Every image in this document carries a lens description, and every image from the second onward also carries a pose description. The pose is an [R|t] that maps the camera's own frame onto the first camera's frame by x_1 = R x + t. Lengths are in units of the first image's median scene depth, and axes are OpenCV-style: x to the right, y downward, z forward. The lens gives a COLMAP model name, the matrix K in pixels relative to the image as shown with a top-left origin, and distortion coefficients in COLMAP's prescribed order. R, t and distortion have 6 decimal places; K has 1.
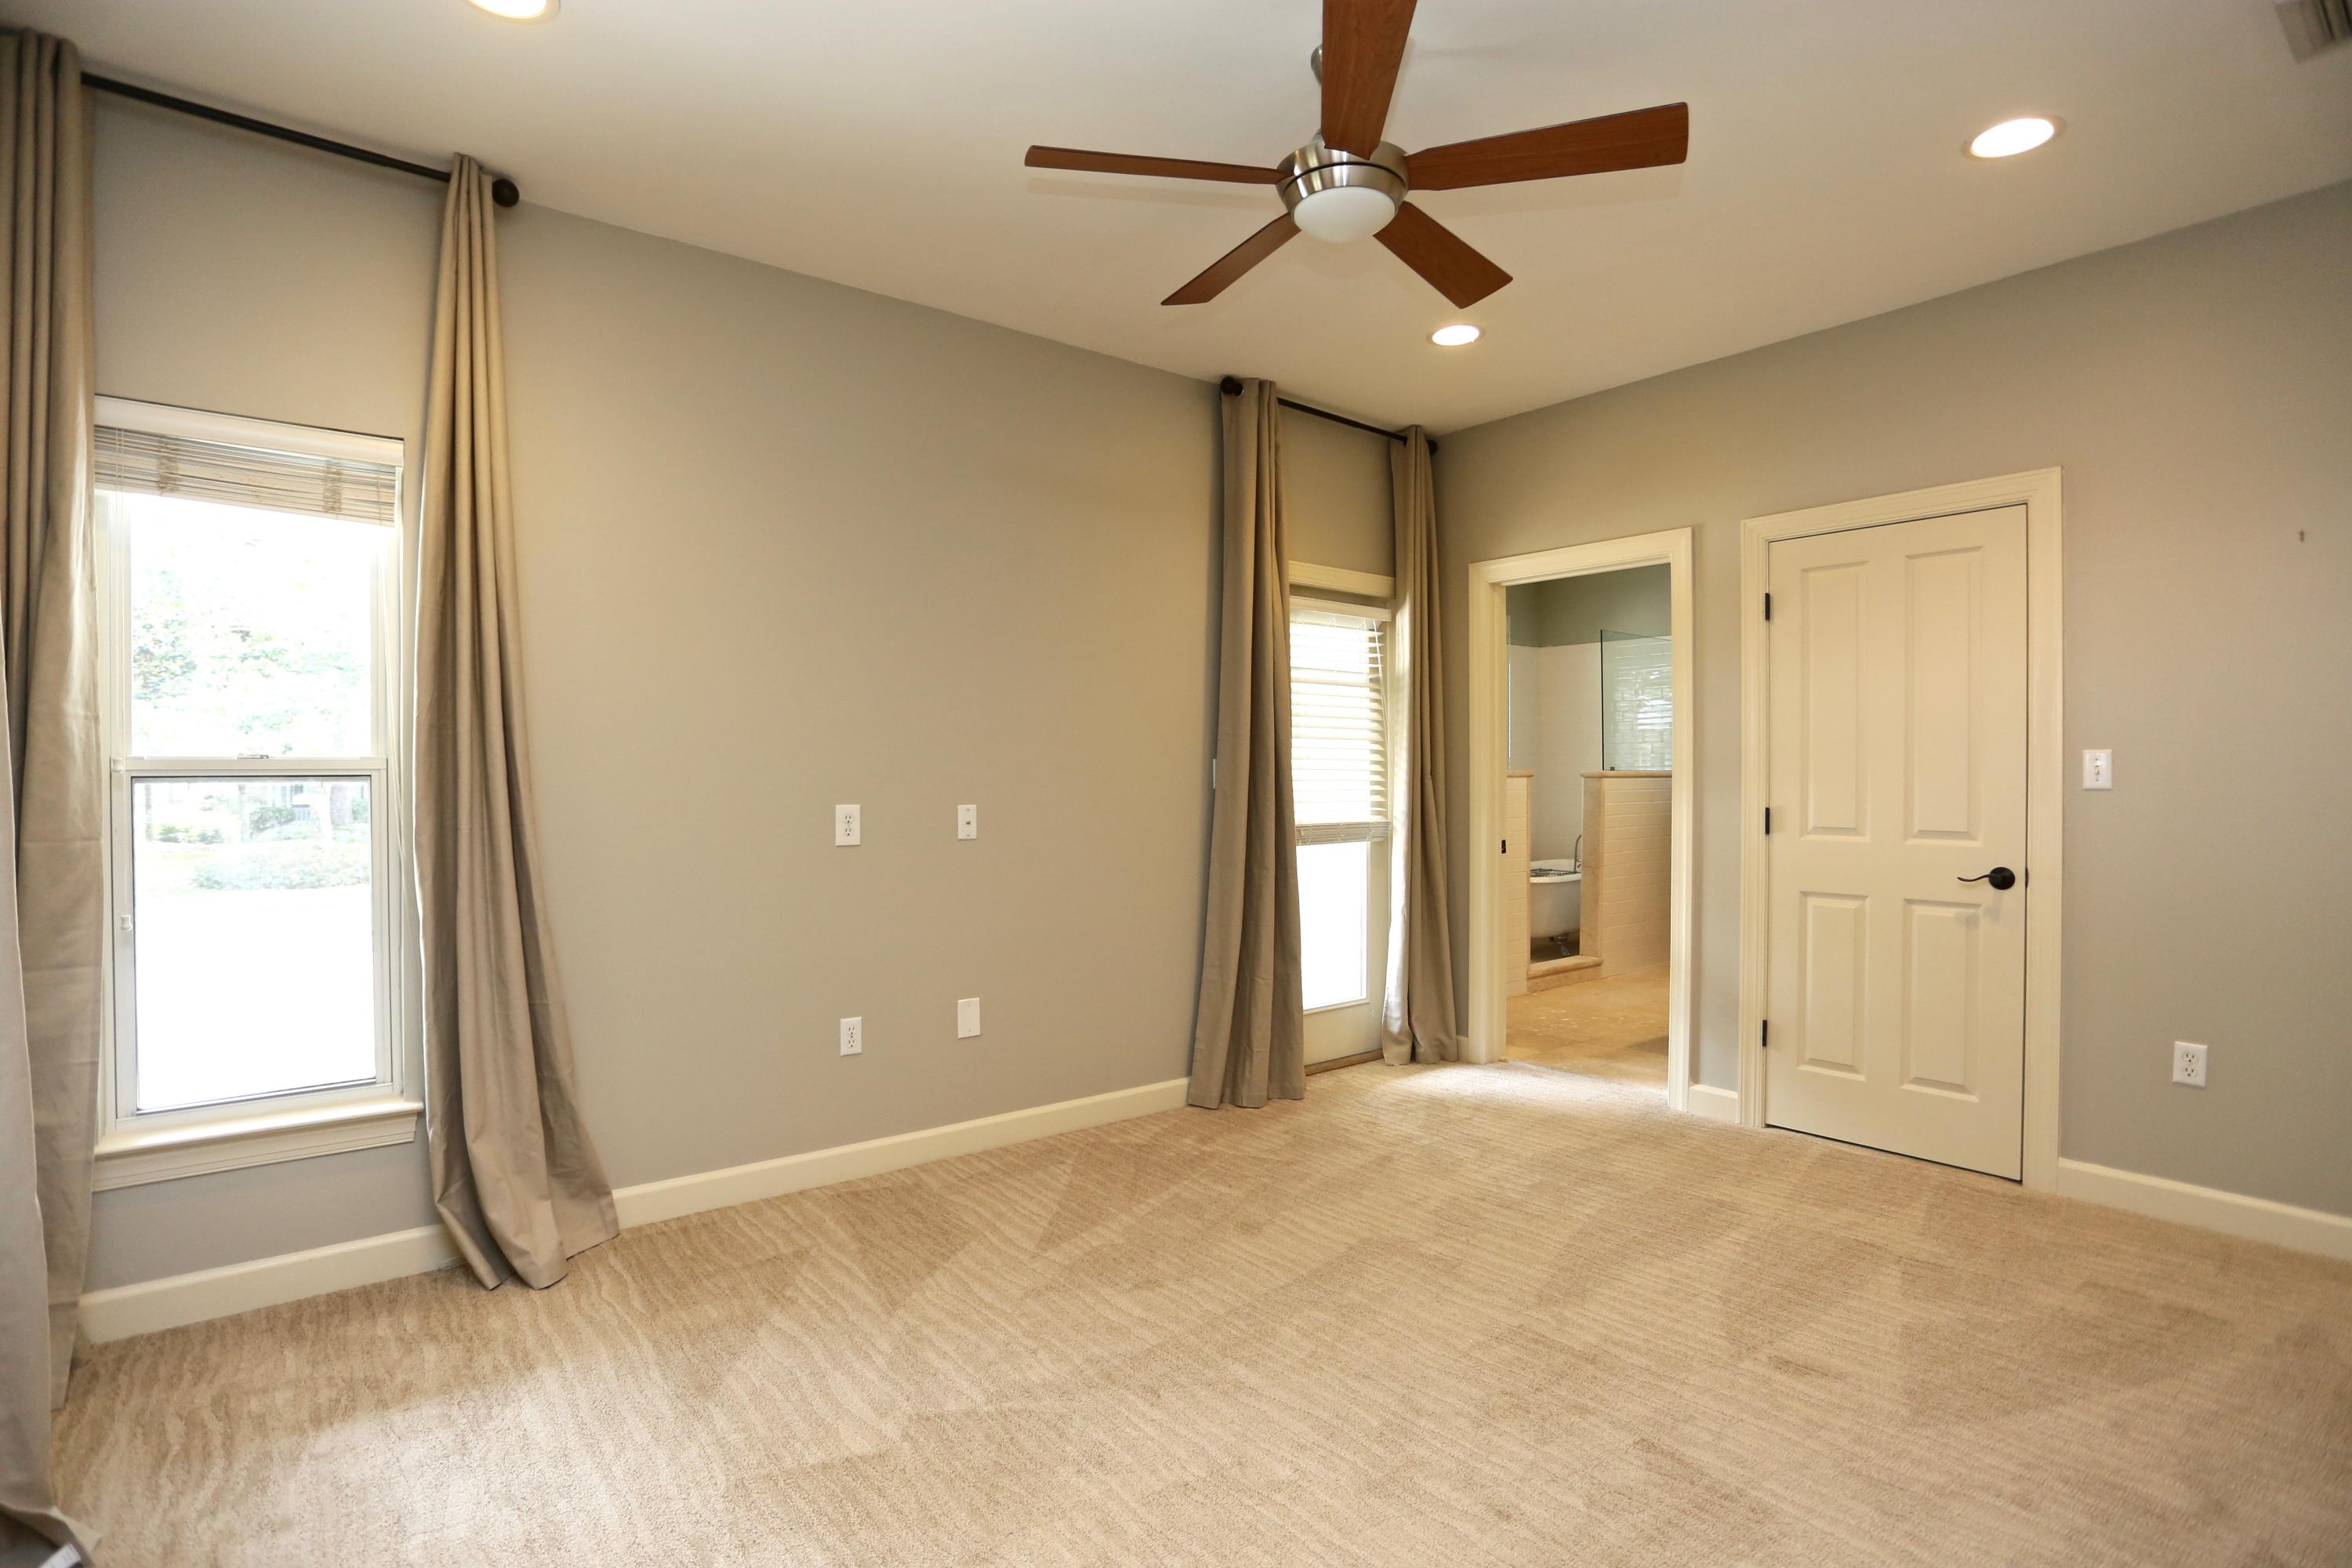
lens RADIAL K [[1152.2, 0, 1164.9], [0, 1152.2, 783.7], [0, 0, 1]] dist [-0.074192, 0.031179]
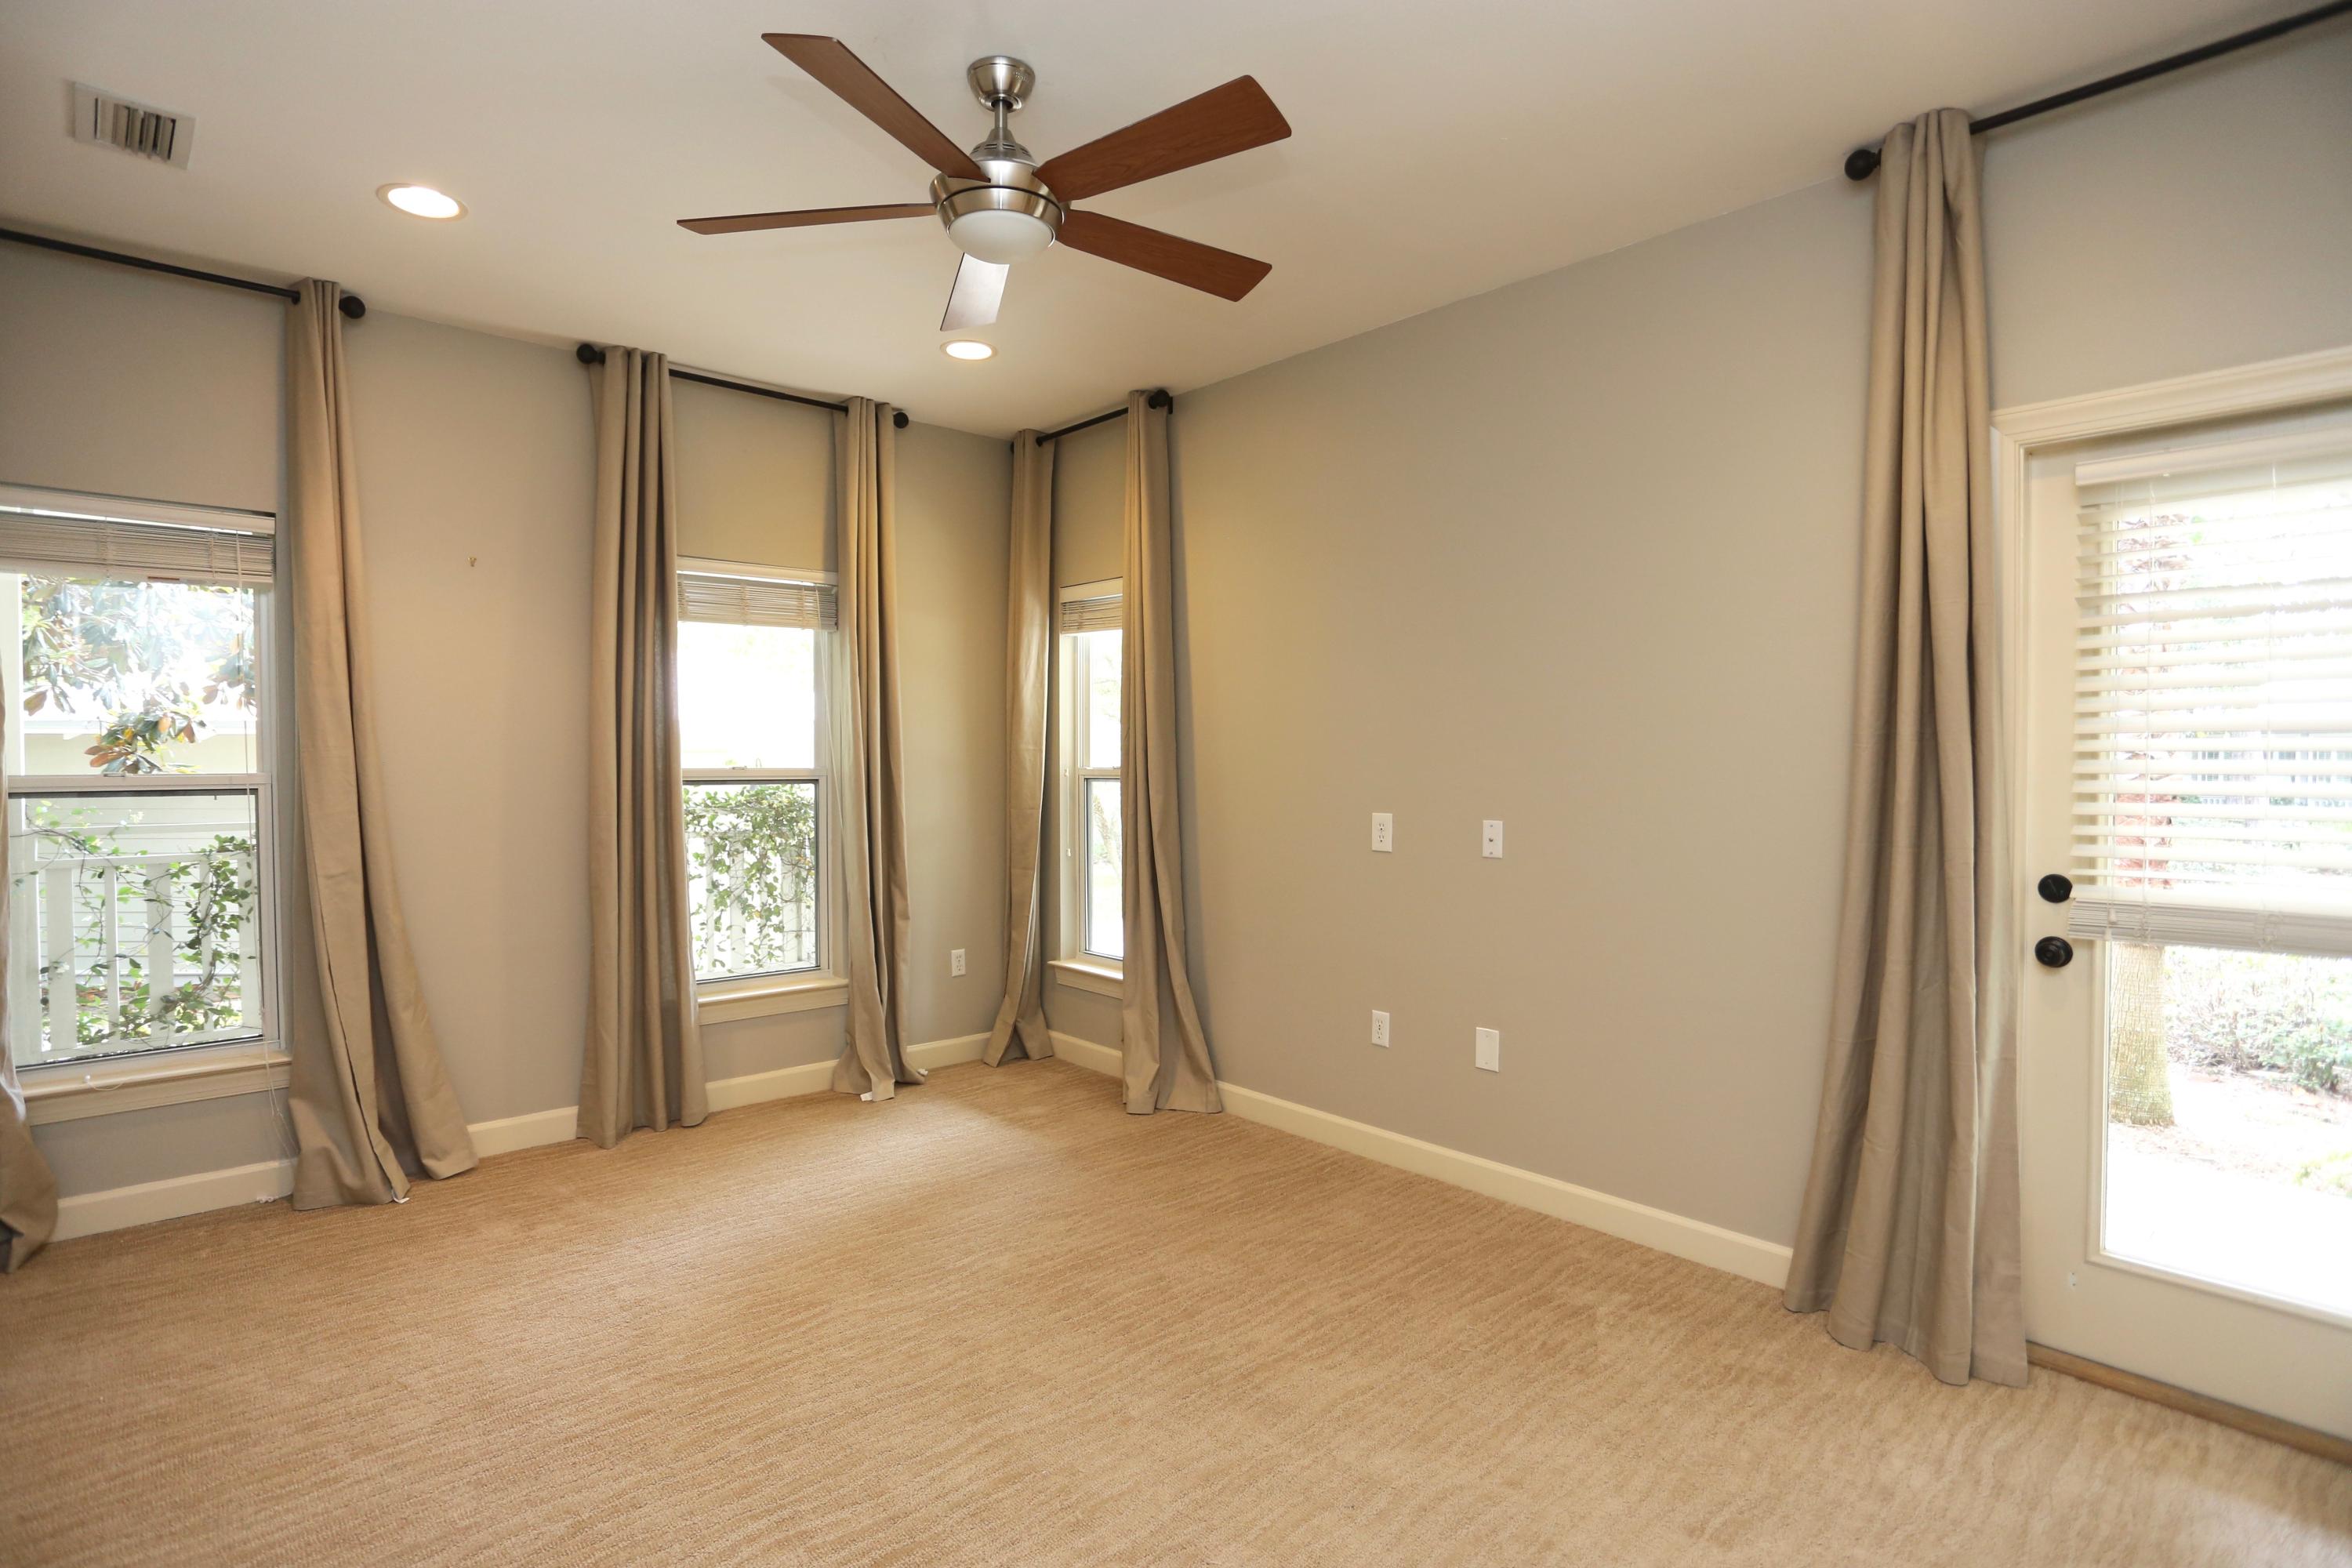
lens RADIAL K [[1152.2, 0, 1164.9], [0, 1152.2, 783.7], [0, 0, 1]] dist [-0.074192, 0.031179]
pose [[0.060308, 0.026656, -0.997824, 0.782911], [-0.002085, 0.999645, 0.026579, -0.037454], [0.998178, 0.000477, 0.060342, 0.732200]]
